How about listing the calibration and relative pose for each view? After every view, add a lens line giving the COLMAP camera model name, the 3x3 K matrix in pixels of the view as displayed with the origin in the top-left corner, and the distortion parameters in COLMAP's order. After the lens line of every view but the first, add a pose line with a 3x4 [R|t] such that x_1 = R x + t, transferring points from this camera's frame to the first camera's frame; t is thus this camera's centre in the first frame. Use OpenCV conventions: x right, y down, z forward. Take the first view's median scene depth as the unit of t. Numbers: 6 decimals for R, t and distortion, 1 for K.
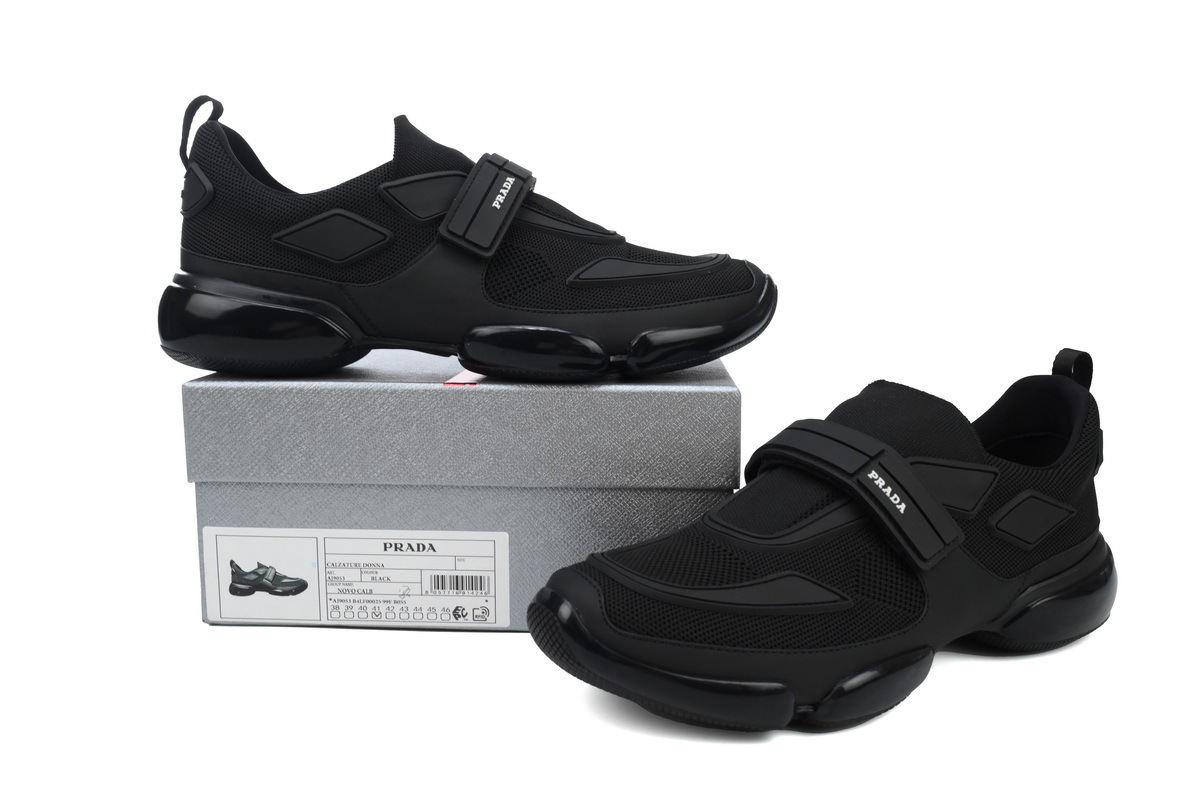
lens RADIAL K [[1159.6, 0, 594.2], [0, 1159.6, 400.2], [0, 0, 1]] dist [0.015048, 0.016467]
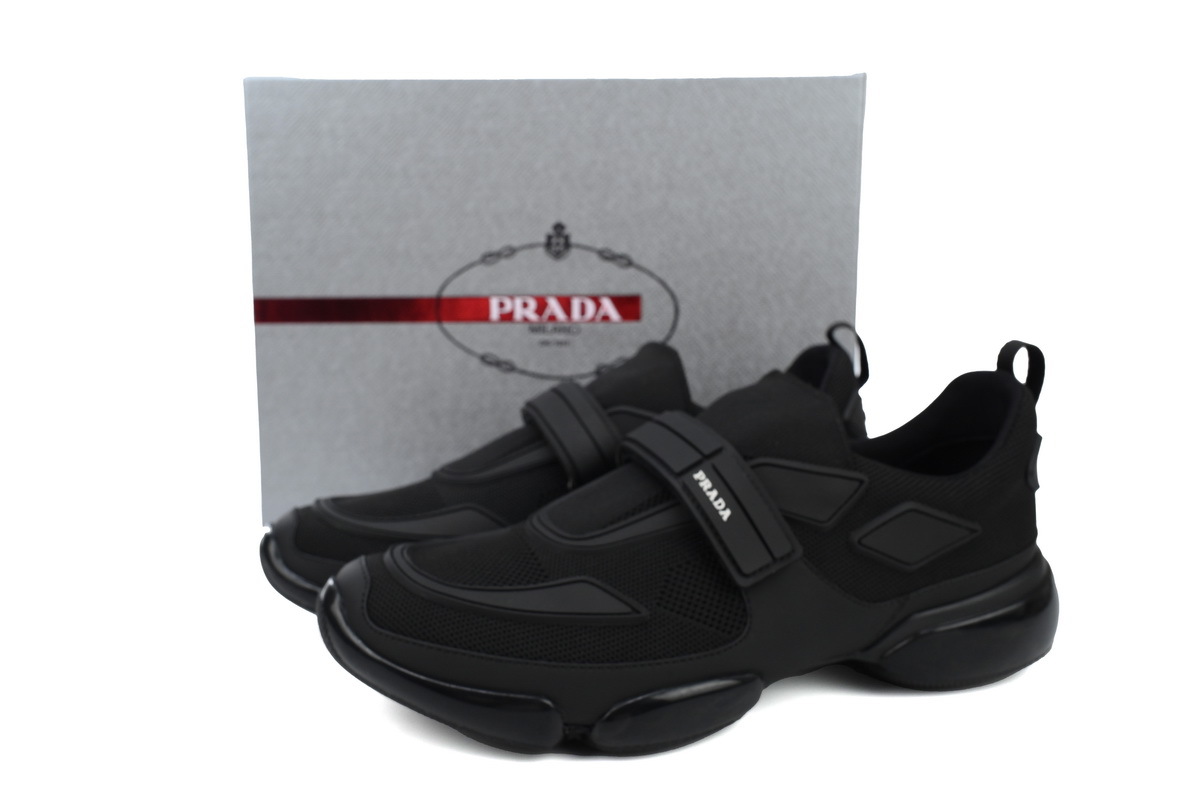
lens RADIAL K [[1159.6, 0, 600.4], [0, 1159.6, 399.4], [0, 0, 1]] dist [0.015048, 0.016467]
pose [[0.975290, 0.041135, -0.217063, 0.359767], [-0.036624, 0.999022, 0.024768, -0.013633], [0.217870, -0.016207, 0.975843, 0.115174]]
